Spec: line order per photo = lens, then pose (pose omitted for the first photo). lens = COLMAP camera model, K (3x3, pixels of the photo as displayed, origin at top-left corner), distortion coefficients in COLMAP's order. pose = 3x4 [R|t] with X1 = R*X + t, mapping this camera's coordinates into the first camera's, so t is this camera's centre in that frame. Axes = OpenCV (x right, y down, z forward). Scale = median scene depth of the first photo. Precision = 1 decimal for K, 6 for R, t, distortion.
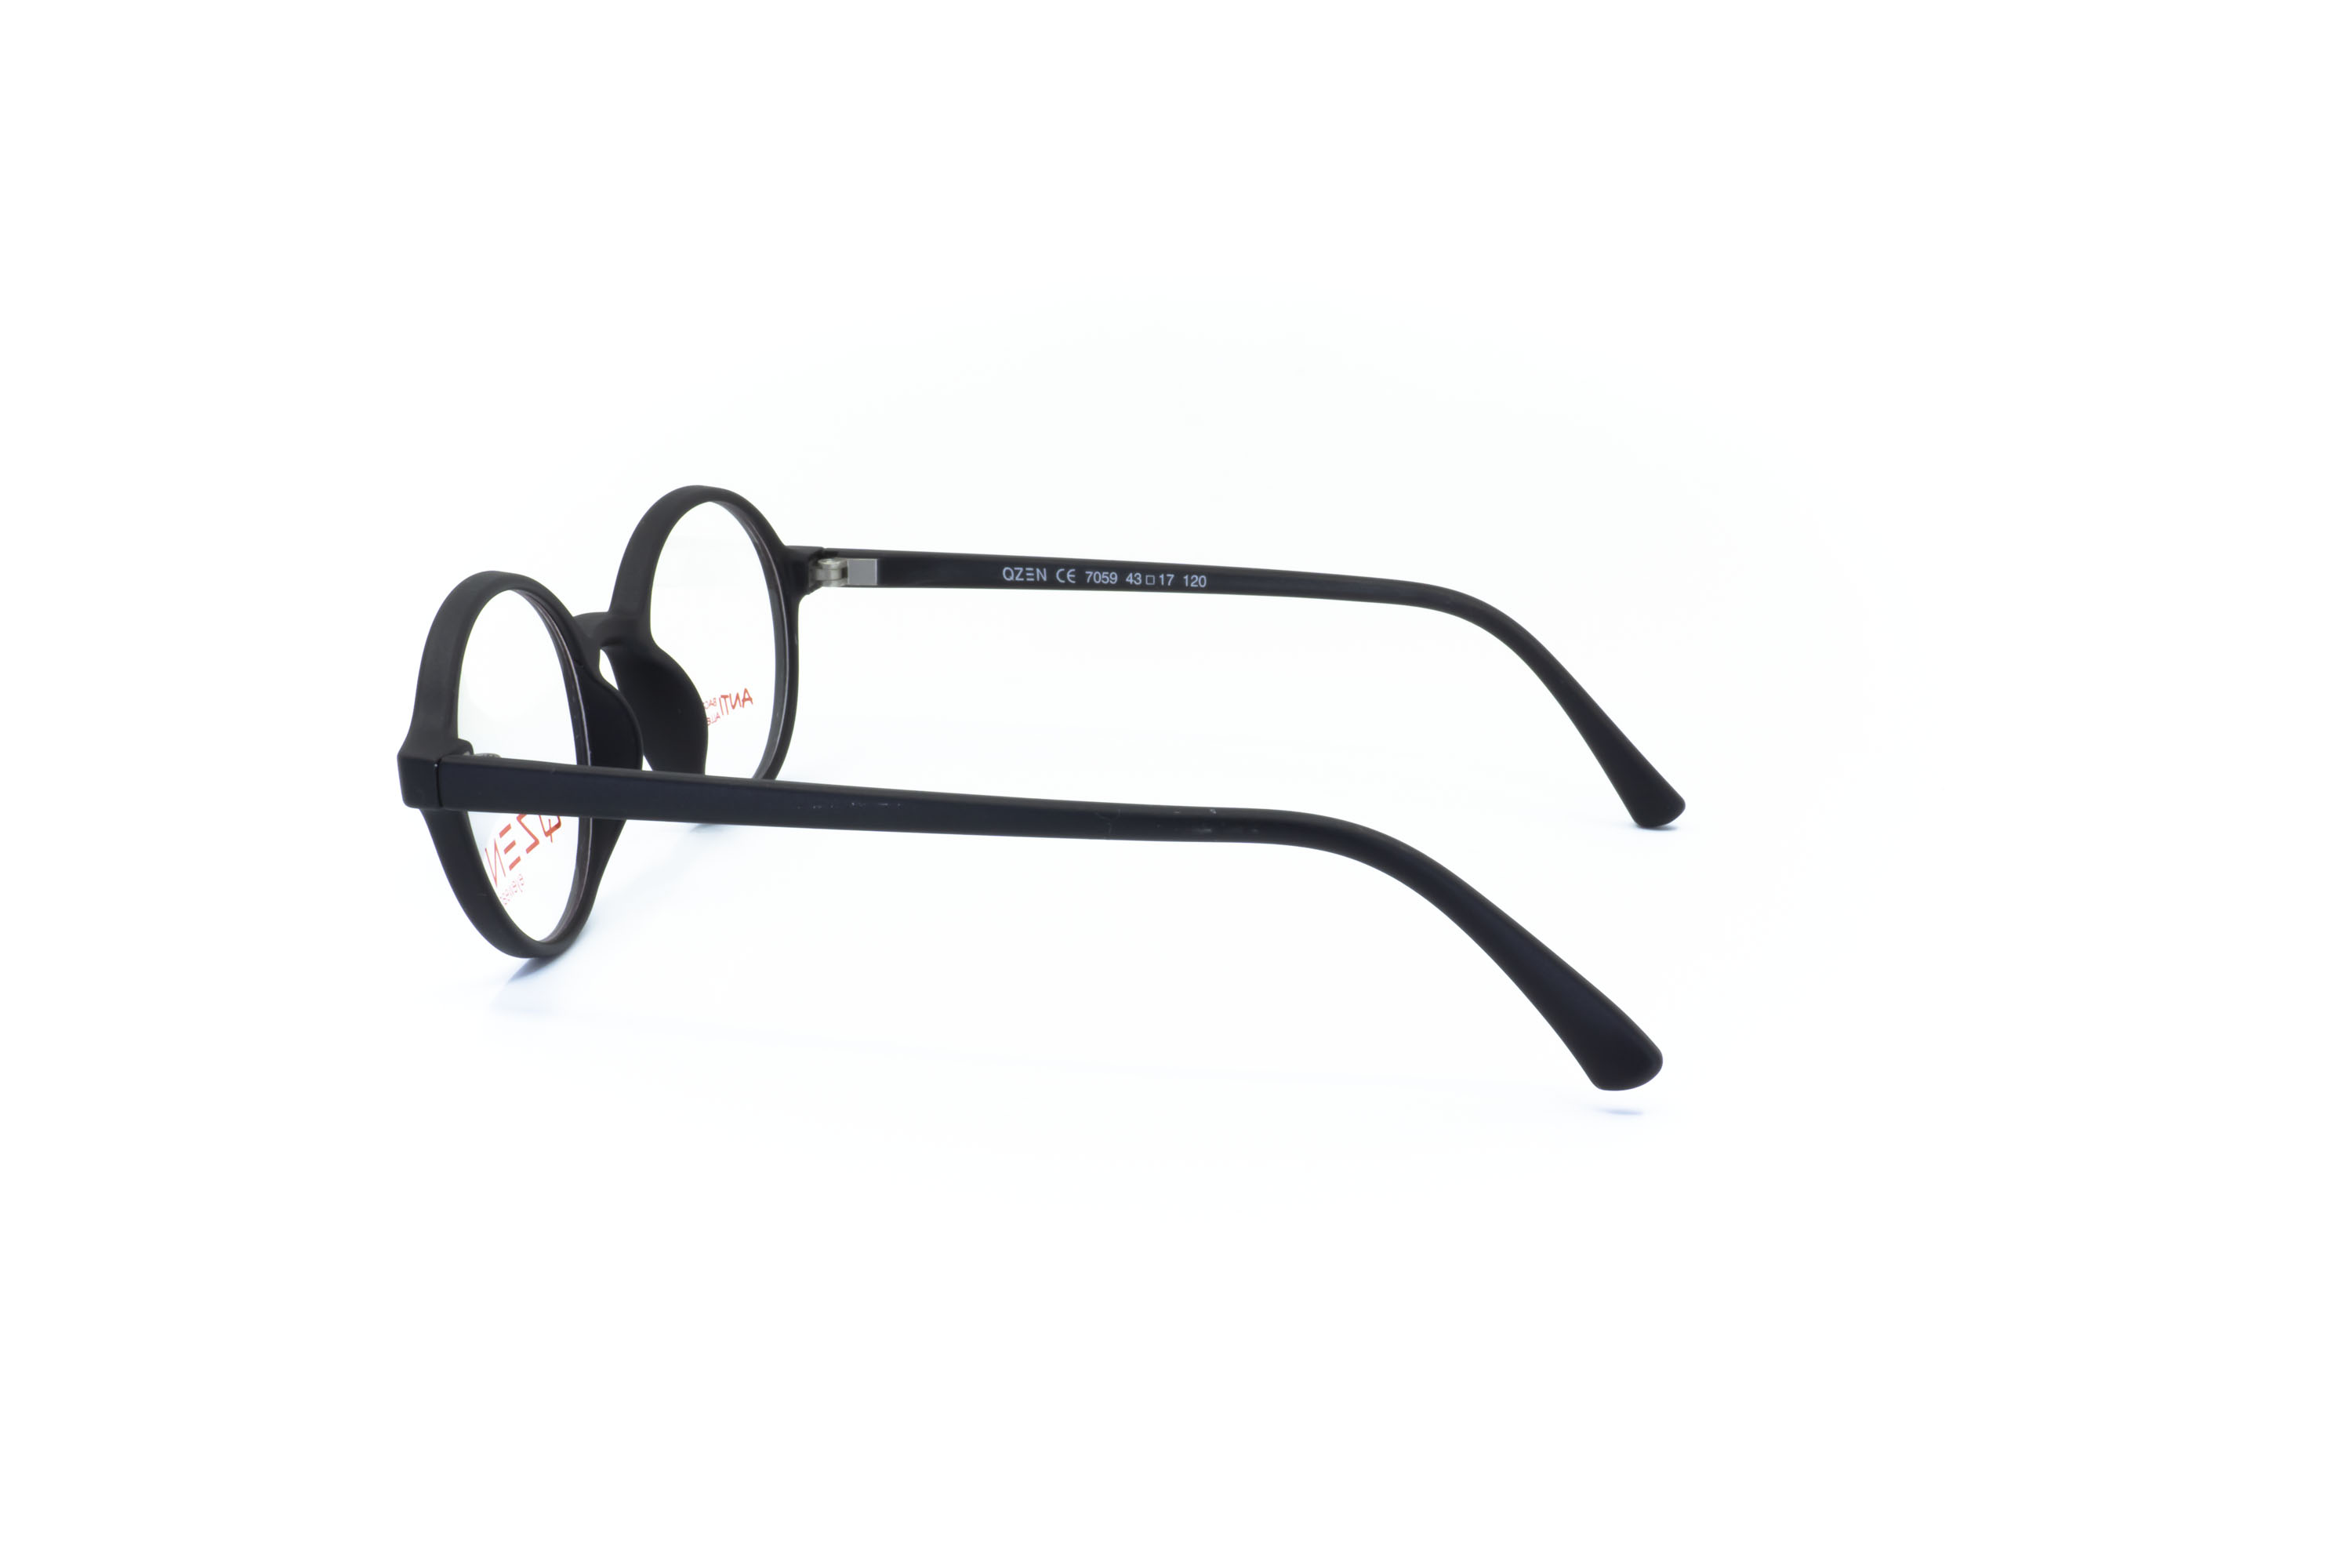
lens RADIAL K [[2846.9, 0, 1170.1], [0, 2846.9, 789.3], [0, 0, 1]] dist [-0.029564, 0.000000]
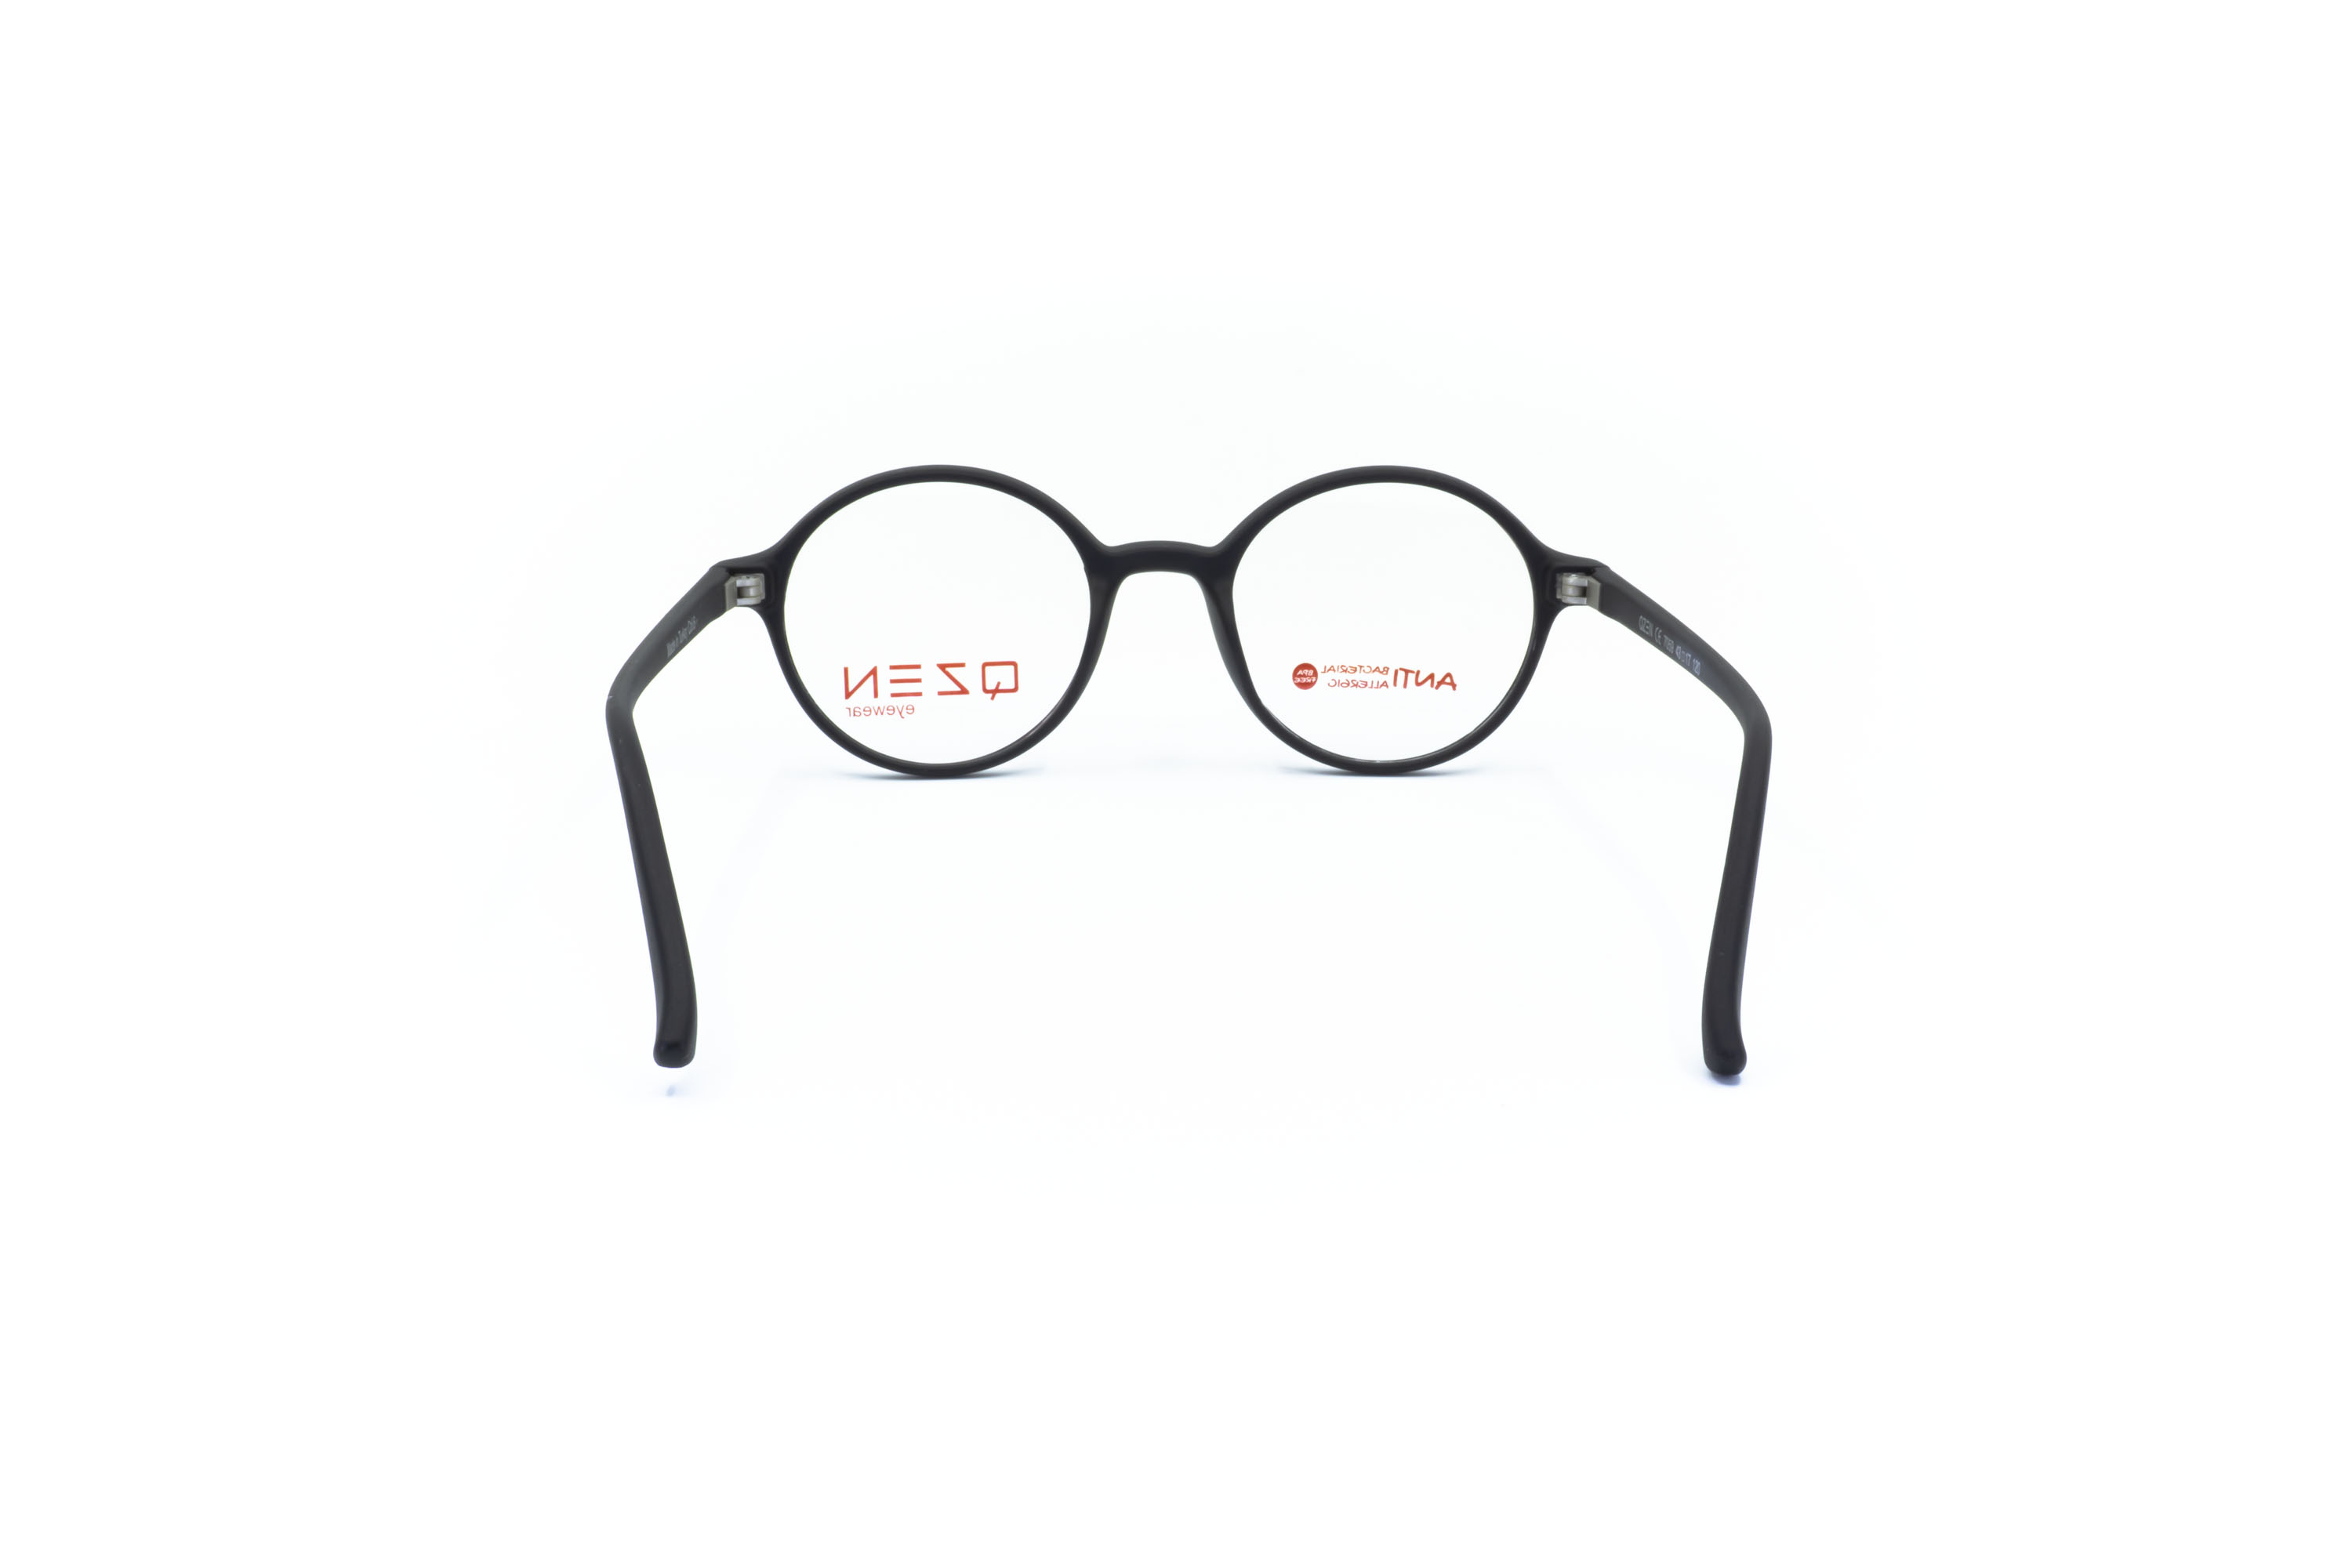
lens RADIAL K [[2846.9, 0, 1174.0], [0, 2846.9, 783.8], [0, 0, 1]] dist [-0.029564, 0.000000]
pose [[0.258101, 0.237511, -0.936468, 0.793516], [-0.257283, 0.951205, 0.170338, -0.145799], [0.931230, 0.196973, 0.306615, 0.588486]]
